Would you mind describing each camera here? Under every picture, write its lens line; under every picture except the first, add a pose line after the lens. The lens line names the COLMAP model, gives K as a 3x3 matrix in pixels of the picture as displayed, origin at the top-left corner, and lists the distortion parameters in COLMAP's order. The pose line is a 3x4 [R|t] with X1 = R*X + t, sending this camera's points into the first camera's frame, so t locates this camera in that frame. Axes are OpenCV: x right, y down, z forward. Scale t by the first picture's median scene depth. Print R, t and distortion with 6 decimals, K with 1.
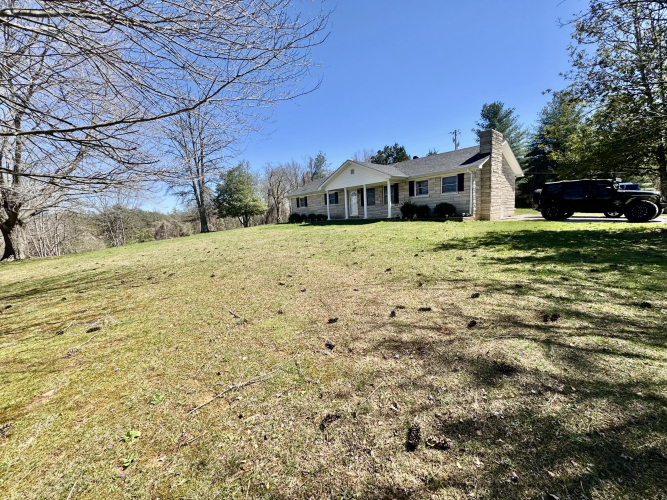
lens RADIAL K [[267.3, 0, 333.0], [0, 267.3, 249.8], [0, 0, 1]] dist [-0.004236, 0.001019]
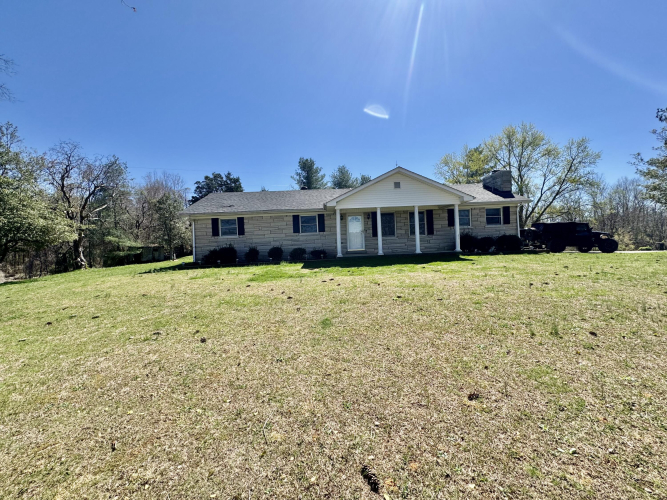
lens RADIAL K [[267.3, 0, 331.6], [0, 267.3, 250.2], [0, 0, 1]] dist [-0.004236, 0.001019]
pose [[0.654539, 0.015652, 0.755866, -0.461950], [0.105665, 0.988079, -0.111961, -0.058262], [-0.748608, 0.153152, 0.645082, 0.597292]]
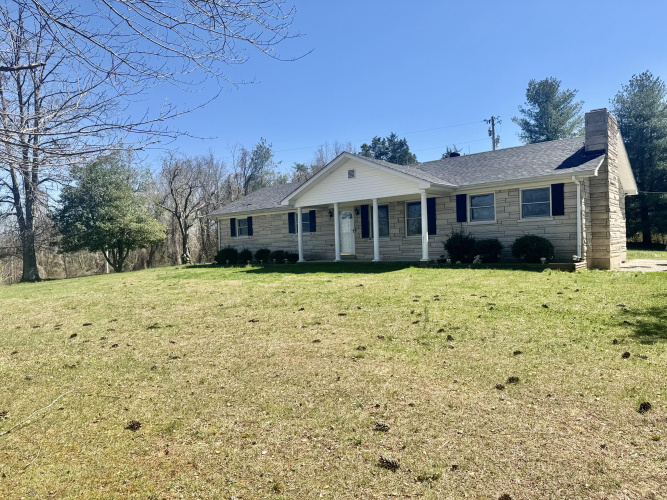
lens RADIAL K [[466.9, 0, 335.9], [0, 466.9, 253.9], [0, 0, 1]] dist [0.069159, -0.083077]
pose [[0.989259, 0.023100, 0.144337, -0.075696], [-0.004759, 0.992000, -0.126149, -0.012106], [-0.146097, 0.124107, 0.981455, 0.087903]]
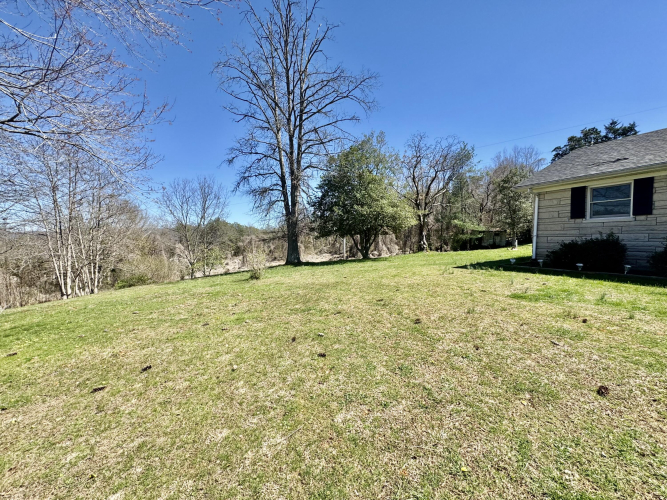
lens RADIAL K [[267.3, 0, 332.0], [0, 267.3, 248.9], [0, 0, 1]] dist [-0.004236, 0.001019]
pose [[0.954895, 0.061066, -0.290598, -0.377156], [-0.084139, 0.994161, -0.067565, -0.096090], [0.284775, 0.088968, 0.954457, 0.763982]]
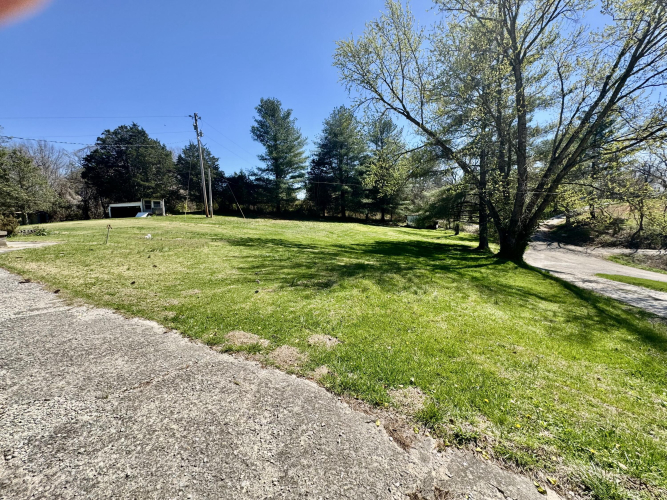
lens RADIAL K [[267.3, 0, 333.9], [0, 267.3, 249.3], [0, 0, 1]] dist [-0.004236, 0.001019]
pose [[0.883961, -0.024239, 0.466933, 0.889356], [0.033327, 0.999382, -0.011212, -0.103277], [-0.466372, 0.025472, 0.884222, 0.349552]]
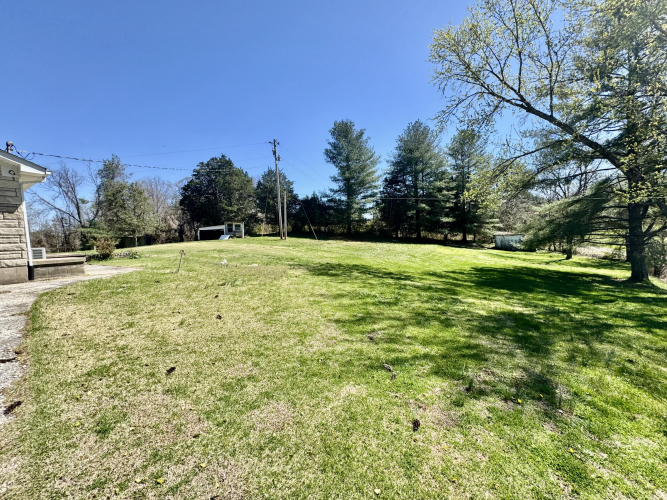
lens RADIAL K [[267.3, 0, 332.9], [0, 267.3, 248.8], [0, 0, 1]] dist [-0.004236, 0.001019]
pose [[0.970467, 0.015209, 0.240752, 0.884305], [0.008030, 0.995421, -0.095253, -0.125804], [-0.241098, 0.094373, 0.965901, 0.496848]]
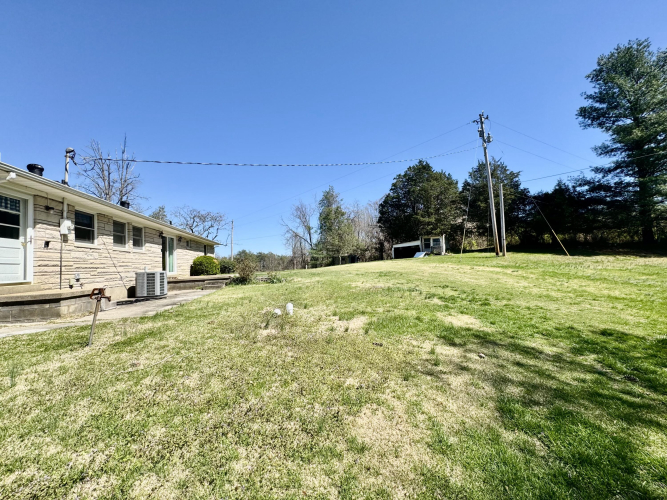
lens RADIAL K [[267.3, 0, 331.2], [0, 267.3, 248.4], [0, 0, 1]] dist [-0.004236, 0.001019]
pose [[0.852038, -0.011100, -0.523362, 0.962217], [-0.070516, 0.988229, -0.135760, -0.174777], [0.518708, 0.152578, 0.841226, 0.859760]]
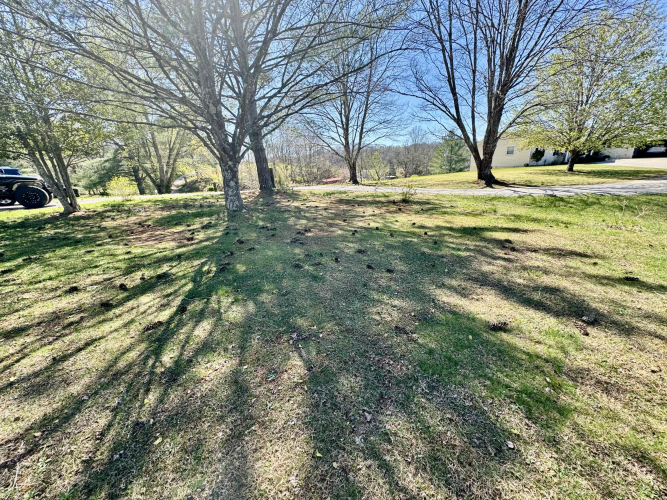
lens RADIAL K [[267.3, 0, 331.3], [0, 267.3, 253.5], [0, 0, 1]] dist [-0.004236, 0.001019]
pose [[-0.110550, -0.247191, 0.962640, 0.013871], [0.185267, 0.946474, 0.264316, -0.001108], [-0.976450, 0.207565, -0.058836, 0.007894]]
